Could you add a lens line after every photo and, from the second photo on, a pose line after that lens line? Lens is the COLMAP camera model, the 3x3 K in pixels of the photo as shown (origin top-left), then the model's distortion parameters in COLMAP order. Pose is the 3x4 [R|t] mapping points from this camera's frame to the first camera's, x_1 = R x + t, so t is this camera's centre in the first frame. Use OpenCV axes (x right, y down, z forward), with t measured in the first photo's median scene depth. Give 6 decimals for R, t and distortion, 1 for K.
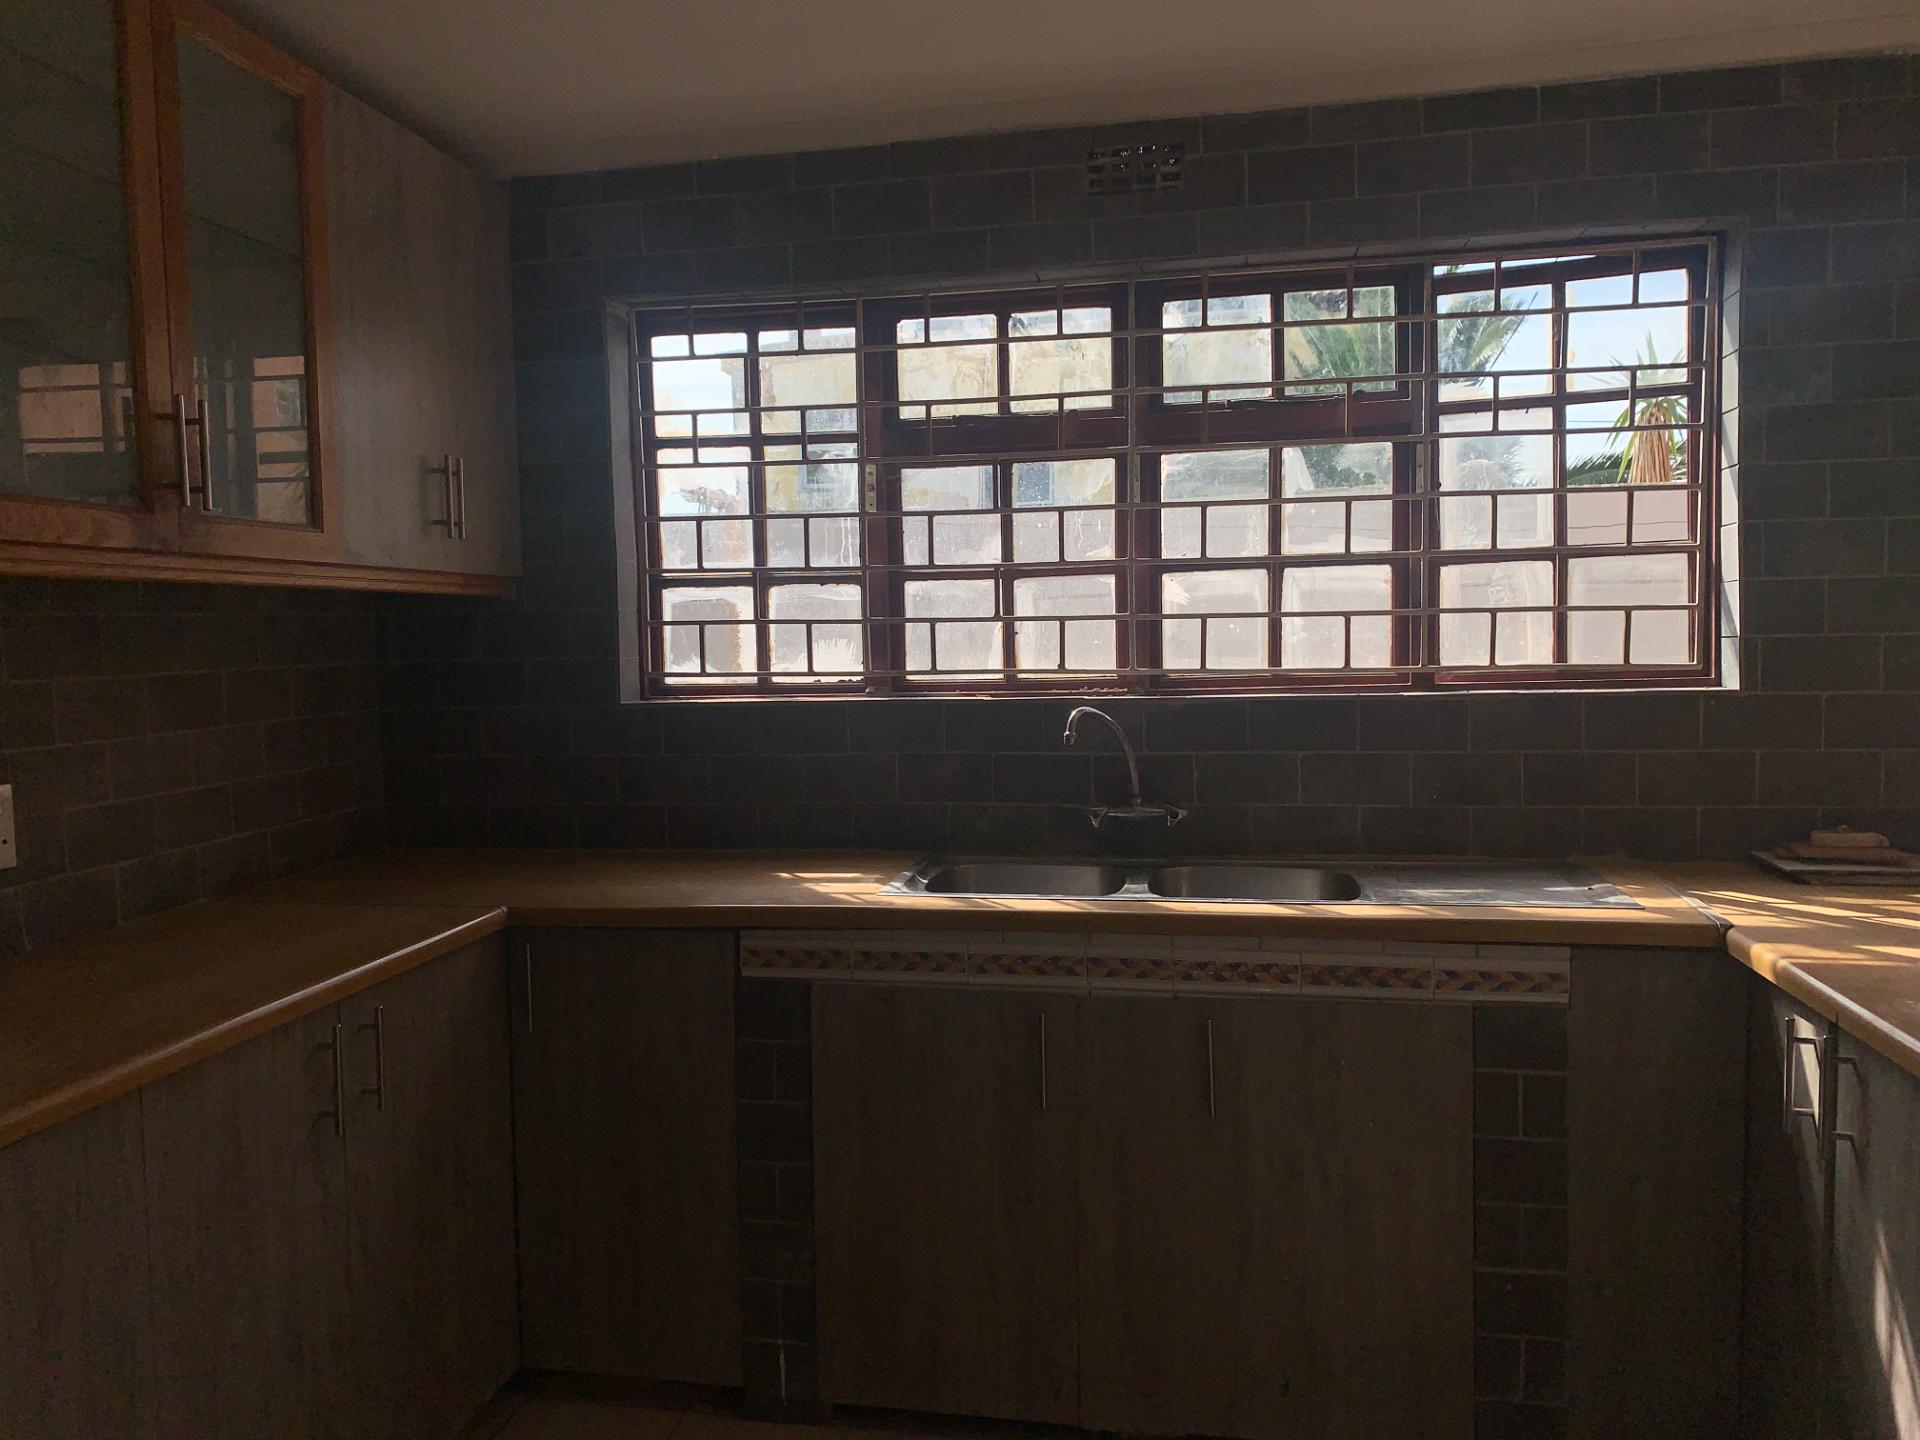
lens RADIAL K [[1466.5, 0, 935.0], [0, 1466.5, 723.2], [0, 0, 1]] dist [0.035073, -0.042592]
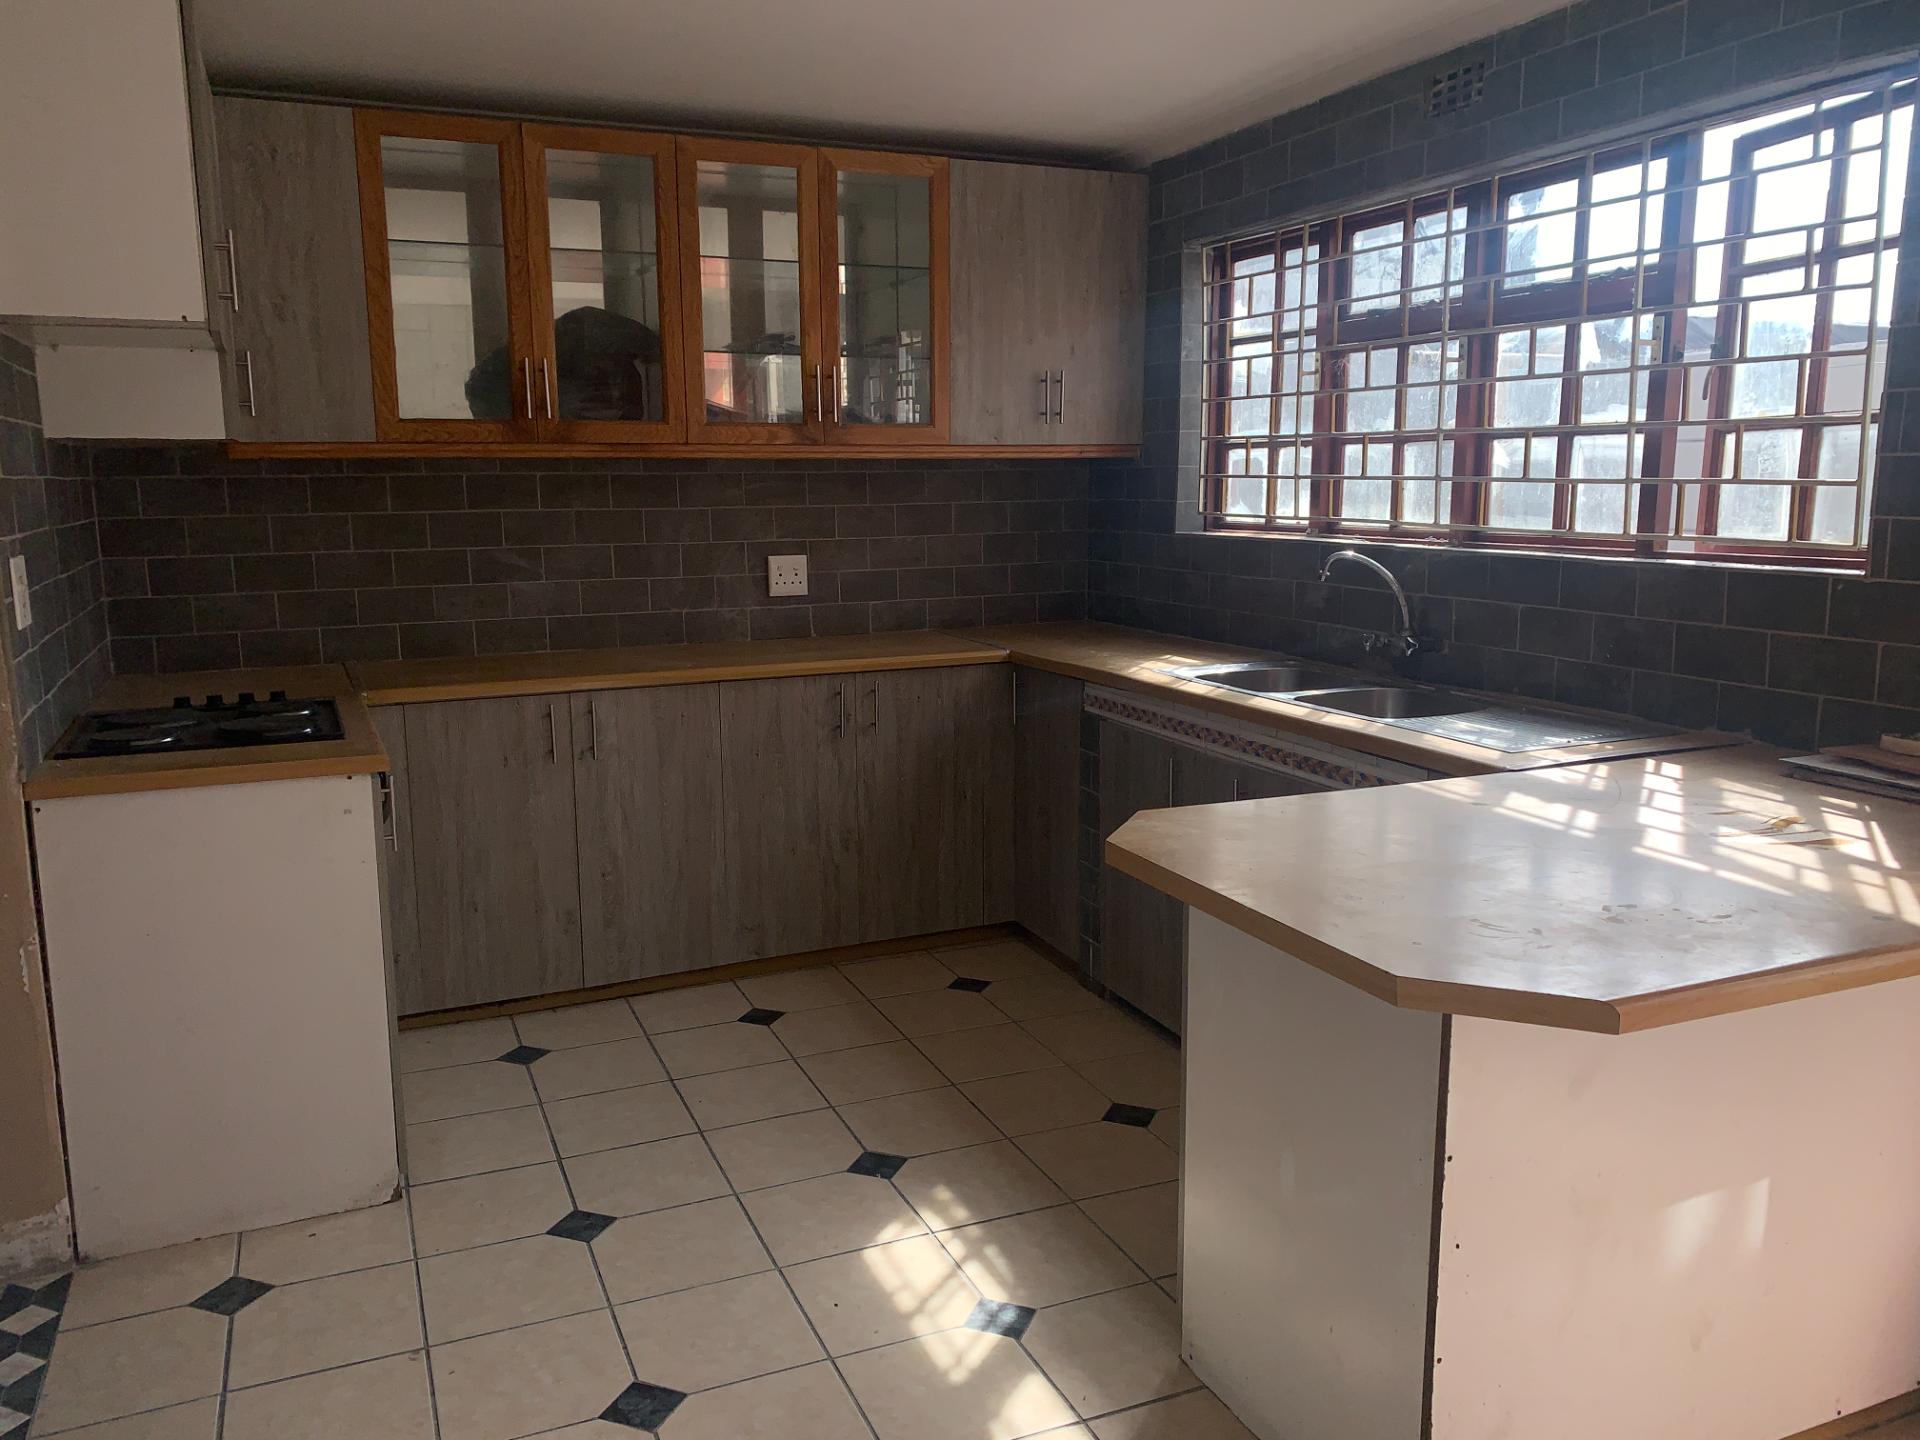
lens RADIAL K [[1466.5, 0, 935.9], [0, 1466.5, 728.4], [0, 0, 1]] dist [0.035073, -0.042592]
pose [[0.554696, 0.158726, -0.816773, 0.907455], [-0.054393, 0.986454, 0.154760, -0.036352], [0.830273, -0.041418, 0.555815, -0.005503]]
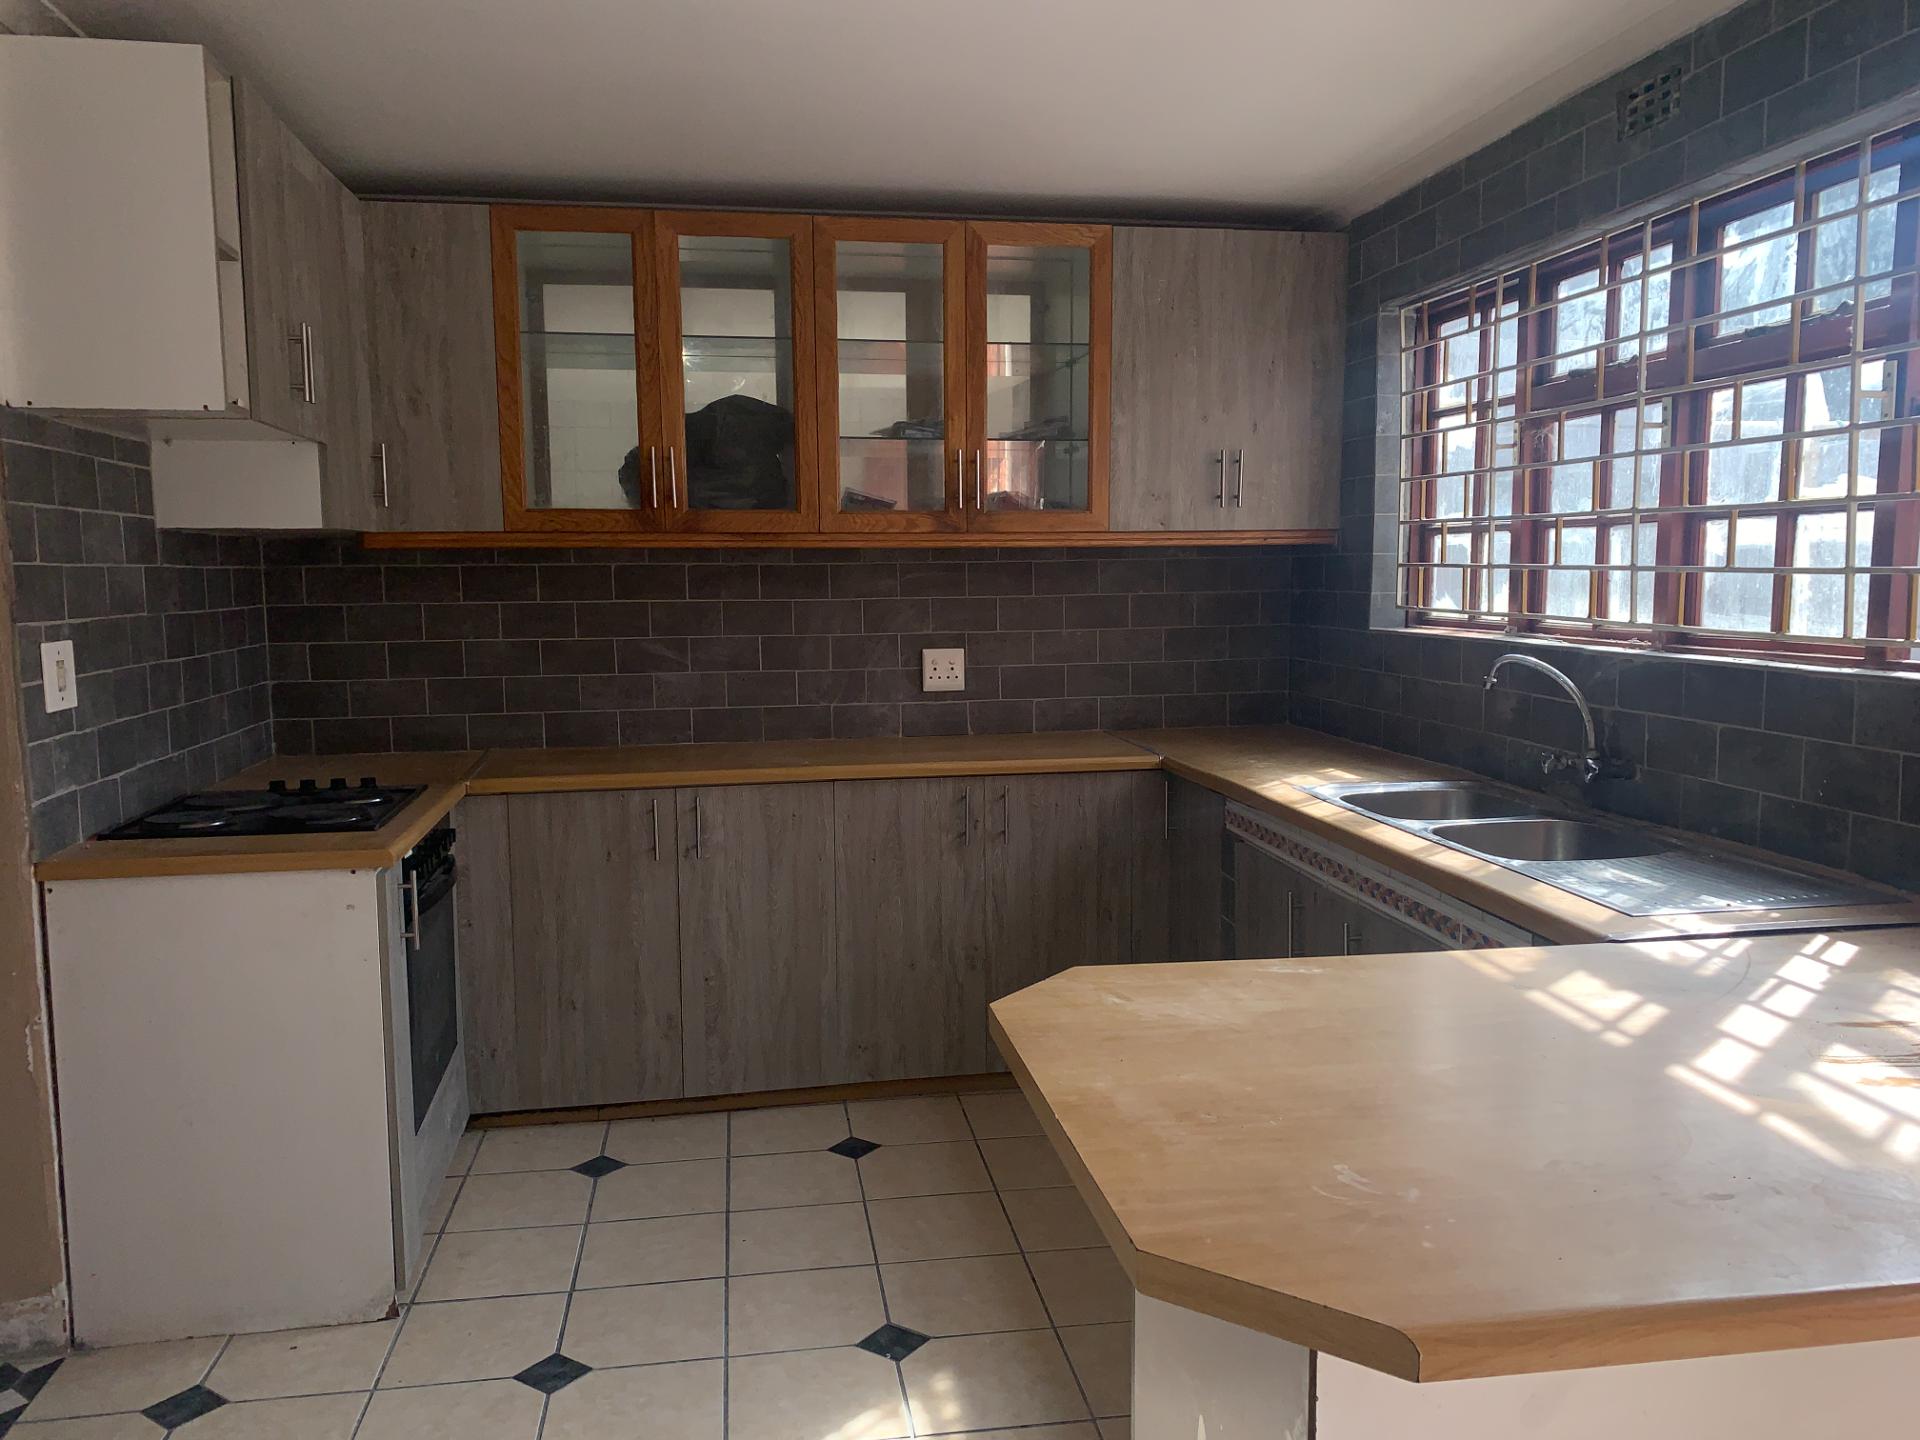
lens RADIAL K [[1466.5, 0, 948.3], [0, 1466.5, 736.6], [0, 0, 1]] dist [0.035073, -0.042592]
pose [[0.340472, 0.125395, -0.931855, 0.901411], [-0.057145, 0.991995, 0.112609, -0.046306], [0.938516, 0.014911, 0.344913, 0.234444]]
